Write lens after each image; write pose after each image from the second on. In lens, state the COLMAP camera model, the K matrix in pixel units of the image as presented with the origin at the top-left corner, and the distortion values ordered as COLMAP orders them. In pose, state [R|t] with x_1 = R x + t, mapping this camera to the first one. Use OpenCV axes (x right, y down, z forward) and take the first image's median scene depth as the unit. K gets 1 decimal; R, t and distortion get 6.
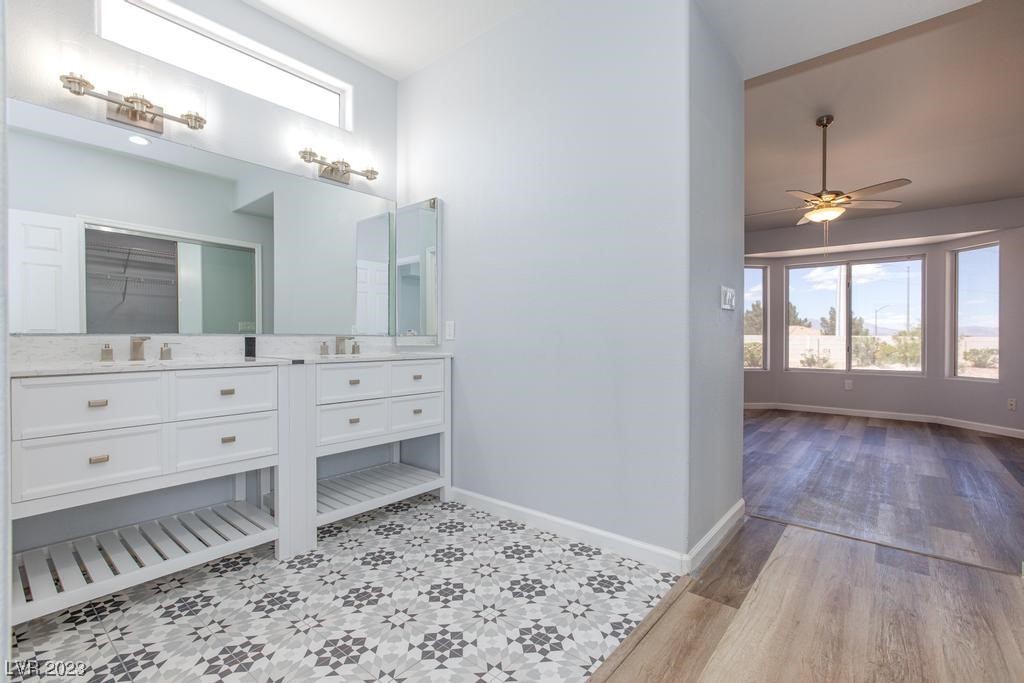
lens RADIAL K [[466.5, 0, 517.0], [0, 466.5, 342.2], [0, 0, 1]] dist [-0.018622, 0.015637]
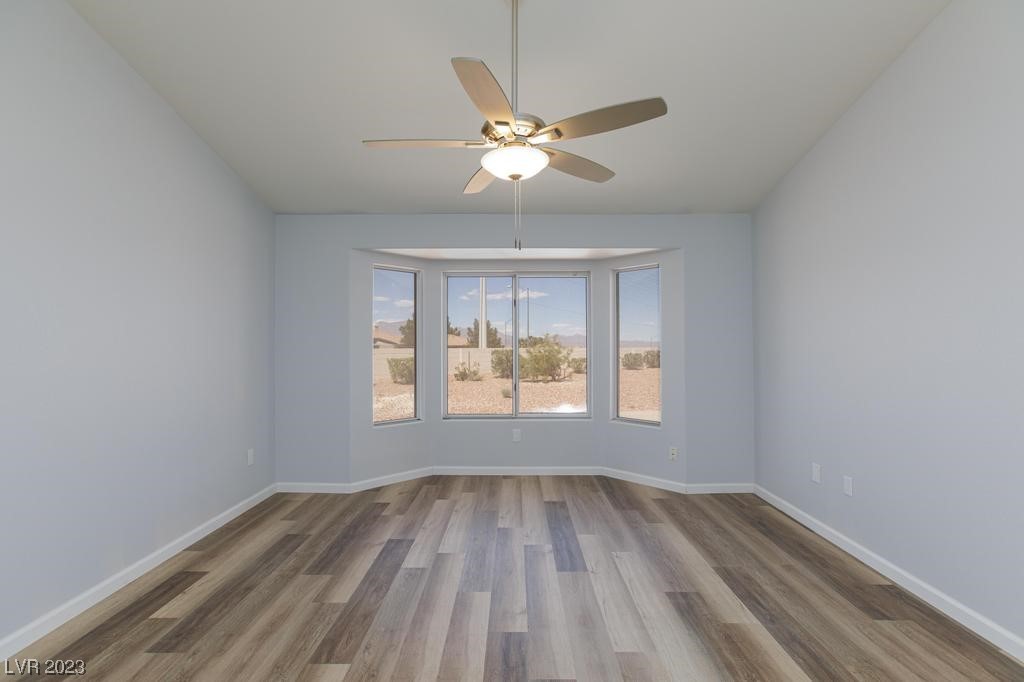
lens RADIAL K [[475.3, 0, 507.5], [0, 475.3, 339.0], [0, 0, 1]] dist [-0.001711, 0.000277]
pose [[0.787483, 0.003419, 0.616327, 0.233073], [0.010164, 0.999777, -0.018532, -0.053748], [-0.616253, 0.020858, 0.787272, 0.411582]]
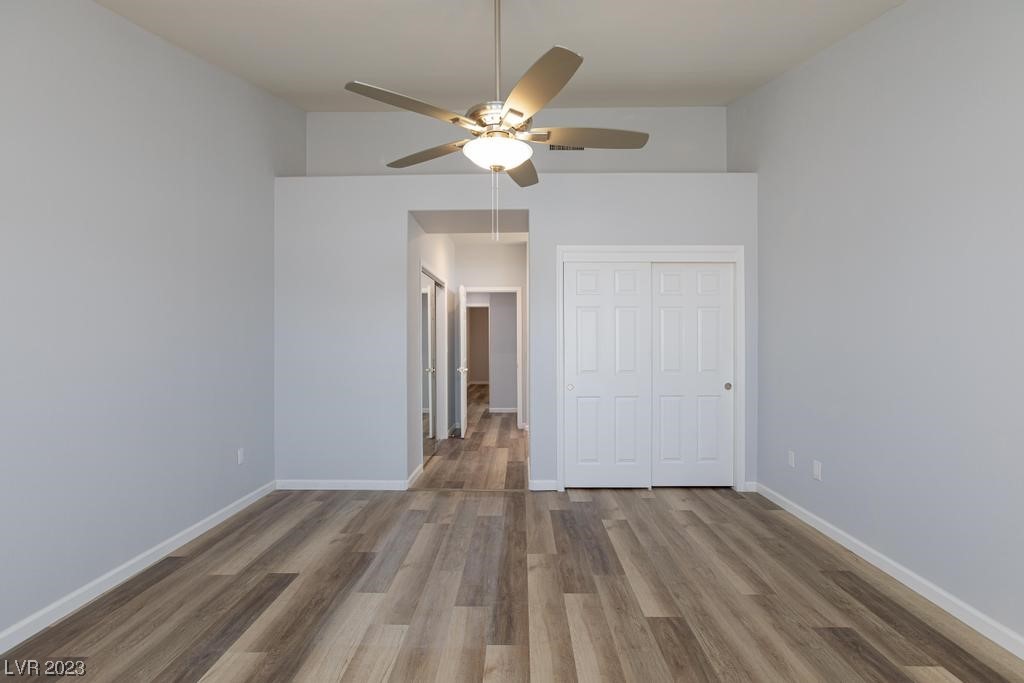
lens RADIAL K [[475.3, 0, 507.5], [0, 475.3, 339.5], [0, 0, 1]] dist [-0.001711, 0.000277]
pose [[-0.794964, -0.001964, -0.606654, 0.664882], [-0.003604, 0.999992, 0.001485, -0.056696], [0.606646, 0.003367, -0.794965, 0.971479]]
